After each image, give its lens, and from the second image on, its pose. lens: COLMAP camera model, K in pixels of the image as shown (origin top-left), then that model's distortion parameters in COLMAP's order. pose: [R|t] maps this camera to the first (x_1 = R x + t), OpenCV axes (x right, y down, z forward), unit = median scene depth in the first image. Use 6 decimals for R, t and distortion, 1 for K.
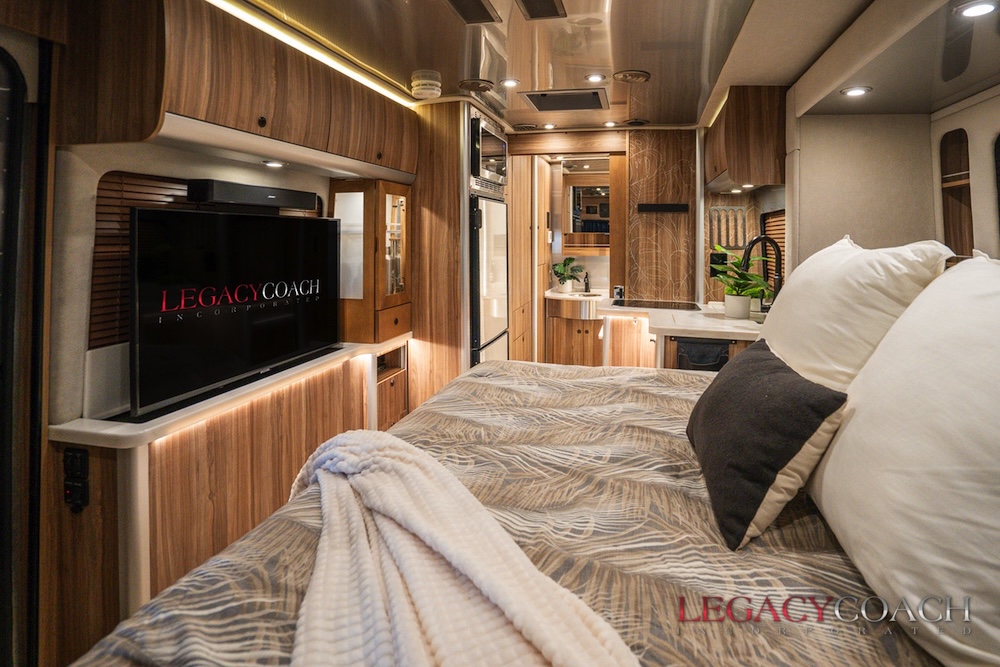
lens RADIAL K [[514.5, 0, 558.7], [0, 514.5, 238.6], [0, 0, 1]] dist [-0.035866, 0.000998]
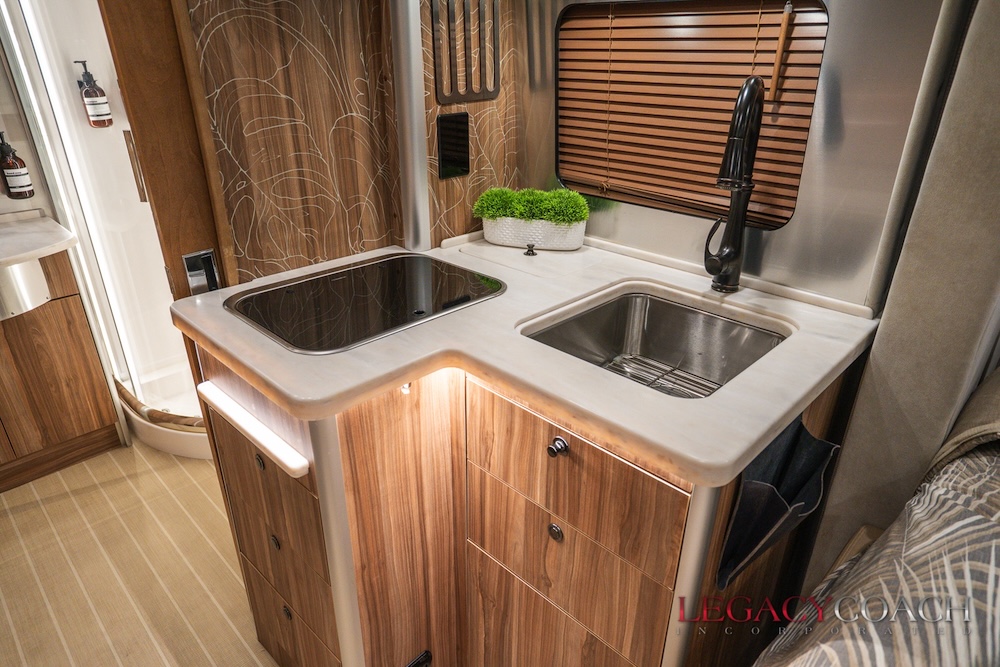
lens RADIAL K [[618.4, 0, 500.0], [0, 618.4, 333.5], [0, 0, 1]] dist [0.006212, 0.002617]
pose [[0.574994, -0.359624, 0.734882, -0.093193], [0.008359, 0.900752, 0.434253, -0.031723], [-0.818115, -0.243550, 0.520934, 0.852431]]
